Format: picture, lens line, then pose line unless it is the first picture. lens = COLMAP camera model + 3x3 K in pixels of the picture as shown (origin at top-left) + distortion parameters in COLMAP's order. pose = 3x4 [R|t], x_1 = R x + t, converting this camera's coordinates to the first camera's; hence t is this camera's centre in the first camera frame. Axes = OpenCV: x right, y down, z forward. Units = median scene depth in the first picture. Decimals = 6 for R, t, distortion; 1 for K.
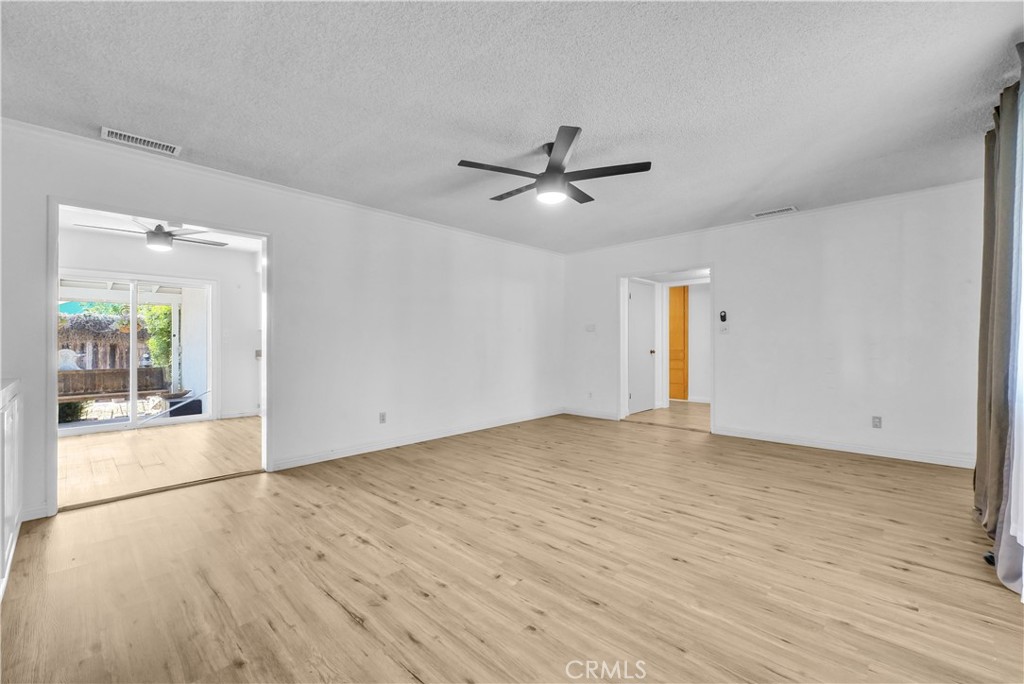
lens RADIAL K [[417.8, 0, 517.8], [0, 417.8, 343.9], [0, 0, 1]] dist [0.000647, -0.000055]
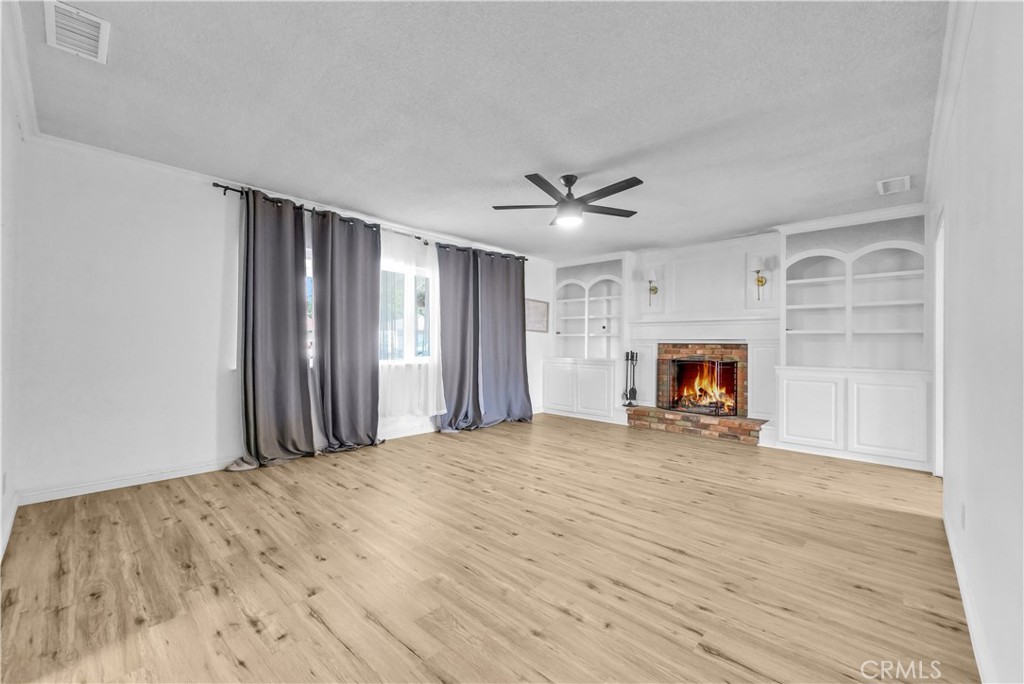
lens RADIAL K [[417.8, 0, 515.1], [0, 417.8, 340.7], [0, 0, 1]] dist [0.000647, -0.000055]
pose [[-0.999871, -0.005639, -0.015038, 0.236501], [-0.005492, 0.999937, -0.009778, -0.006241], [0.015092, -0.009694, -0.999839, 2.077324]]
